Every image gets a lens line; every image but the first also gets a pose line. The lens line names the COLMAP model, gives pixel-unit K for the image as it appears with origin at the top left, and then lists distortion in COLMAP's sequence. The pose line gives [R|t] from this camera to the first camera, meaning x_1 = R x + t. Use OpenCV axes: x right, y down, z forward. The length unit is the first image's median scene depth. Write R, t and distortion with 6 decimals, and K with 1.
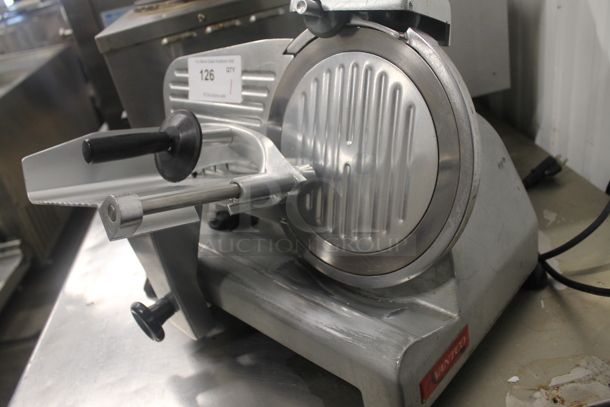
lens RADIAL K [[518.3, 0, 305.1], [0, 518.3, 163.1], [0, 0, 1]] dist [-0.176482, 0.113164]
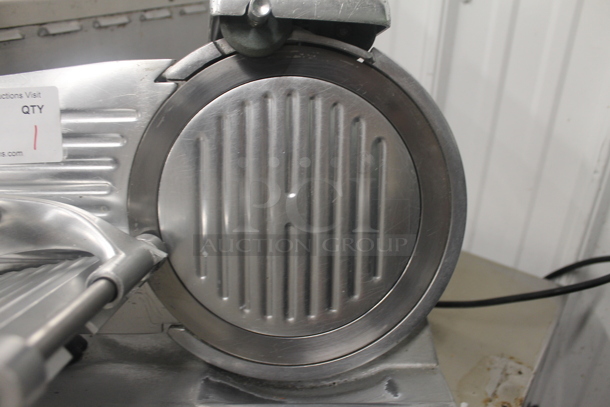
lens RADIAL K [[518.3, 0, 305.1], [0, 518.3, 163.1], [0, 0, 1]] dist [-0.176482, 0.113164]
pose [[0.686702, -0.096350, 0.720525, -0.371176], [0.157998, 0.987265, -0.018562, -0.059139], [-0.709561, 0.126588, 0.693180, 0.387324]]
